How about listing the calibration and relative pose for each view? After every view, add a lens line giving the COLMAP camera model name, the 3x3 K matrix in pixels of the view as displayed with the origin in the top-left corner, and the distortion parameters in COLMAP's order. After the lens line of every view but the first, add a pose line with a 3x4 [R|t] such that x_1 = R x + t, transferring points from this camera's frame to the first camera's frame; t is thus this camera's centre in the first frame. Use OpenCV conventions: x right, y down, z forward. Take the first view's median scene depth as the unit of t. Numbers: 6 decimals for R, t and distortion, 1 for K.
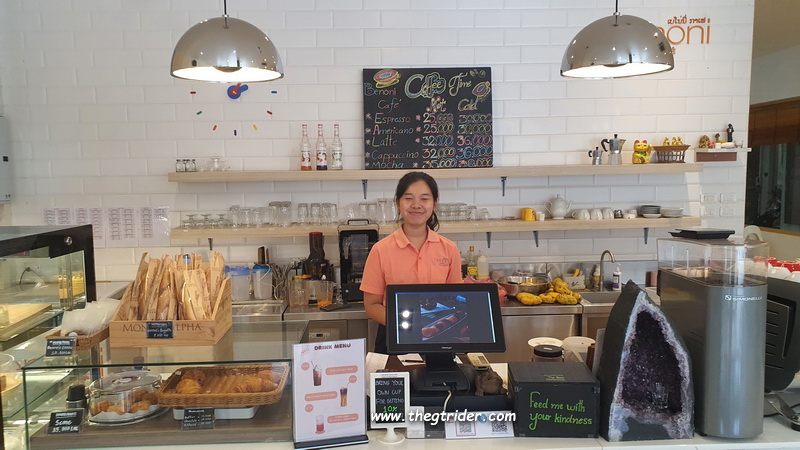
lens RADIAL K [[645.0, 0, 399.6], [0, 645.0, 225.9], [0, 0, 1]] dist [0.013379, 0.001189]
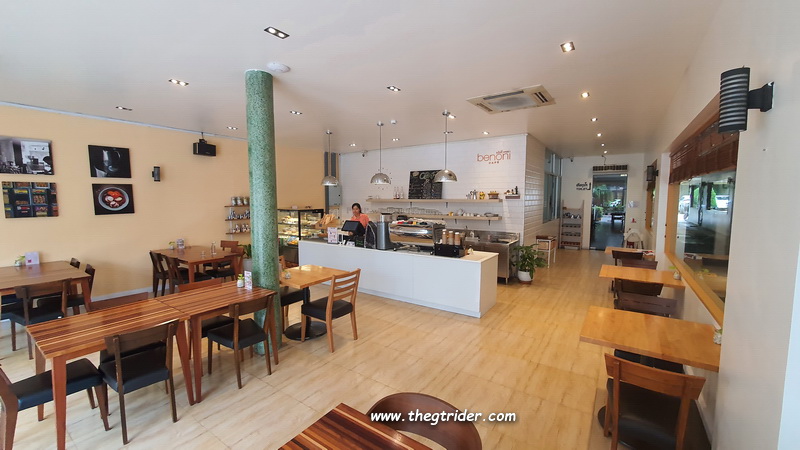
lens RADIAL K [[317.6, 0, 400.6], [0, 317.6, 225.1], [0, 0, 1]] dist [0.002450, -0.000174]
pose [[0.811898, 0.067757, -0.579854, 0.954681], [-0.065073, 0.997556, 0.025453, 0.015992], [0.580161, 0.017068, 0.814323, -0.481503]]
